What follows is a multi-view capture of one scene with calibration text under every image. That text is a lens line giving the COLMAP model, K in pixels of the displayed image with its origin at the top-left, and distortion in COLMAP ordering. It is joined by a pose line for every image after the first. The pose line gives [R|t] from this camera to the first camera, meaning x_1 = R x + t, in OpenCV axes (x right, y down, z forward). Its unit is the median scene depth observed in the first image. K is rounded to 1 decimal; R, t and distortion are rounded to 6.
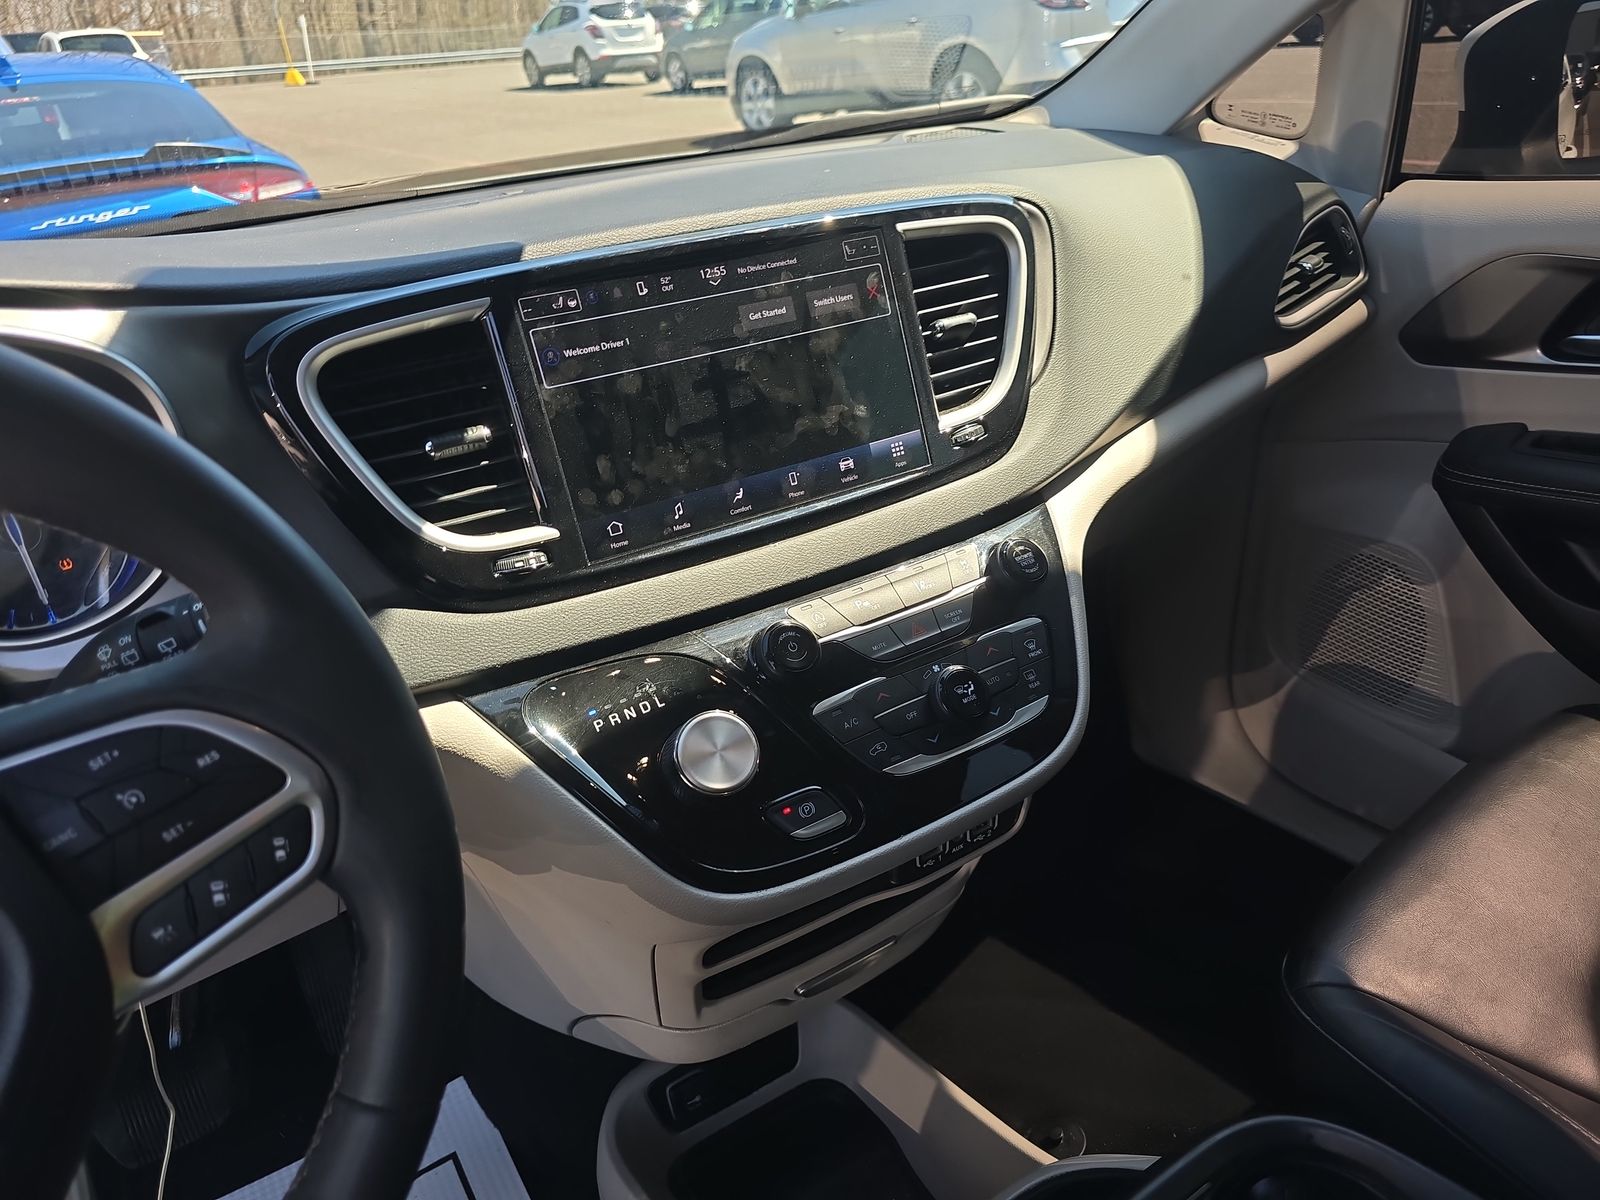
lens RADIAL K [[1062.1, 0, 797.1], [0, 1062.1, 604.5], [0, 0, 1]] dist [0.055738, -0.063483]
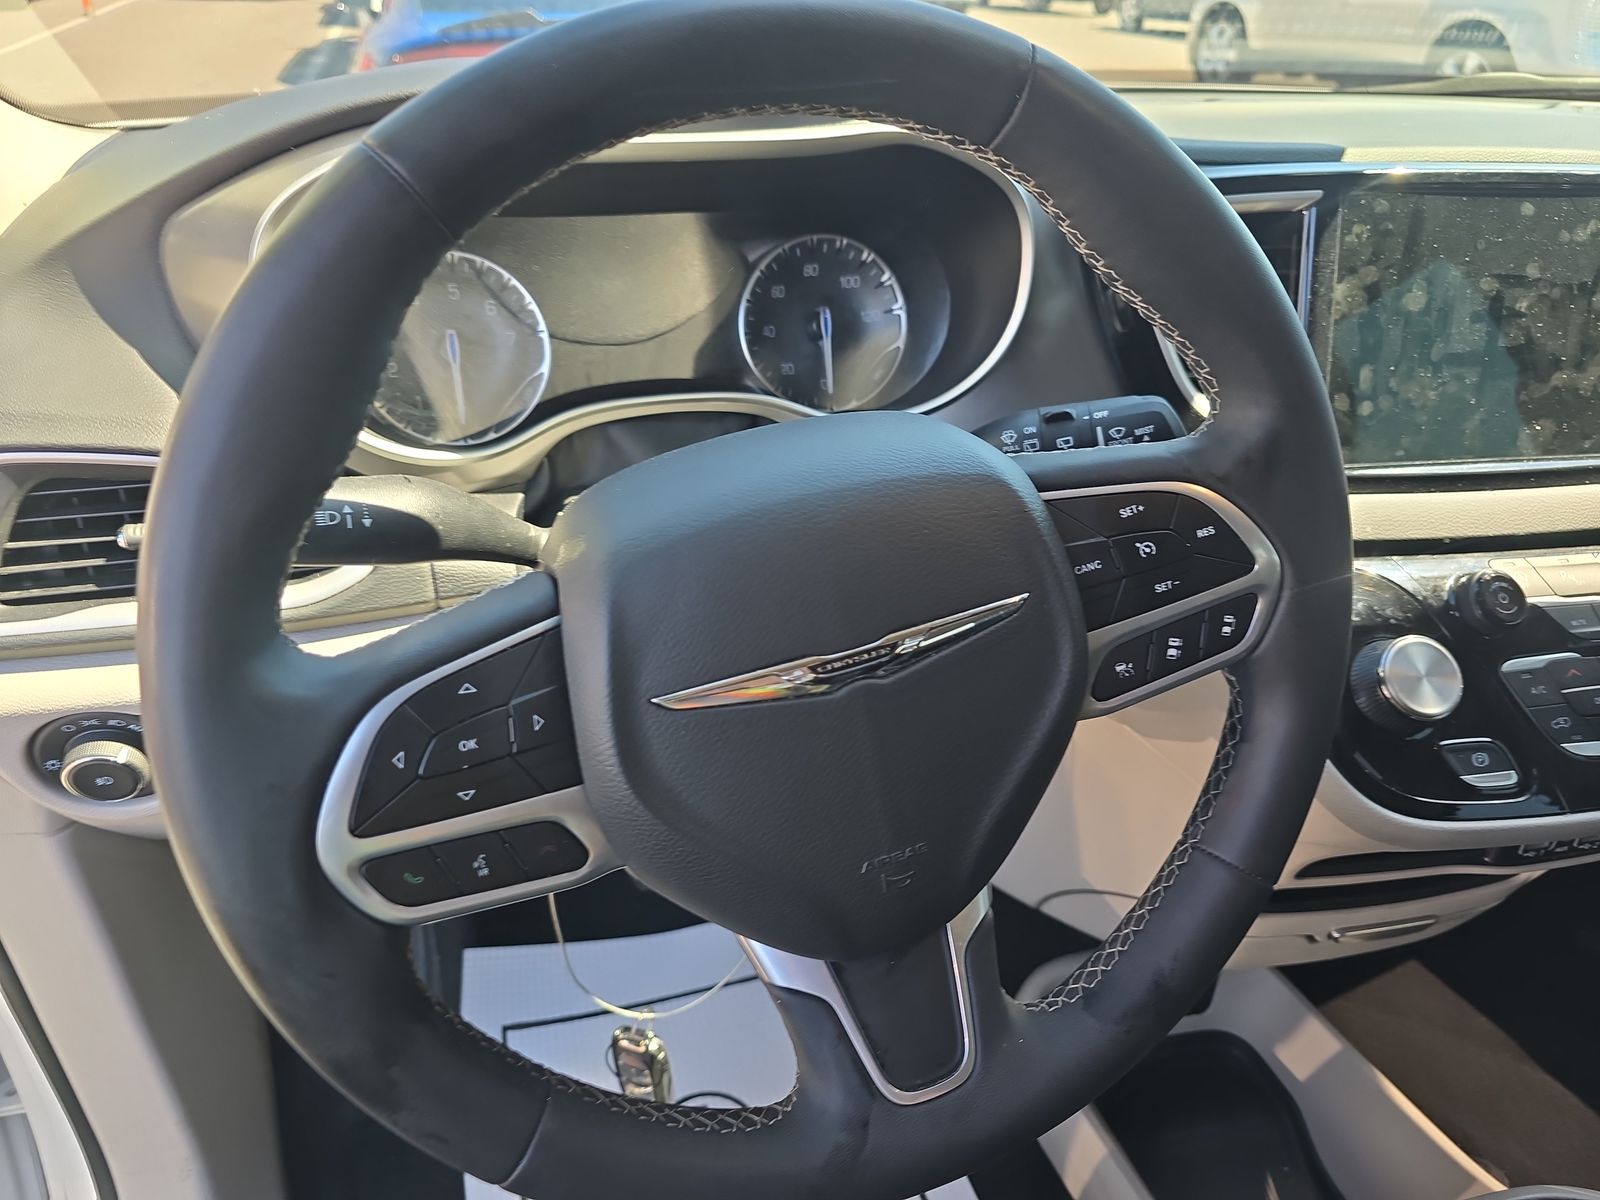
lens RADIAL K [[1062.1, 0, 797.1], [0, 1062.1, 604.5], [0, 0, 1]] dist [0.055738, -0.063483]
pose [[0.926384, 0.266555, -0.266010, -0.341194], [-0.251825, 0.963700, 0.088688, 0.121712], [0.279994, -0.015171, 0.959882, -0.133306]]
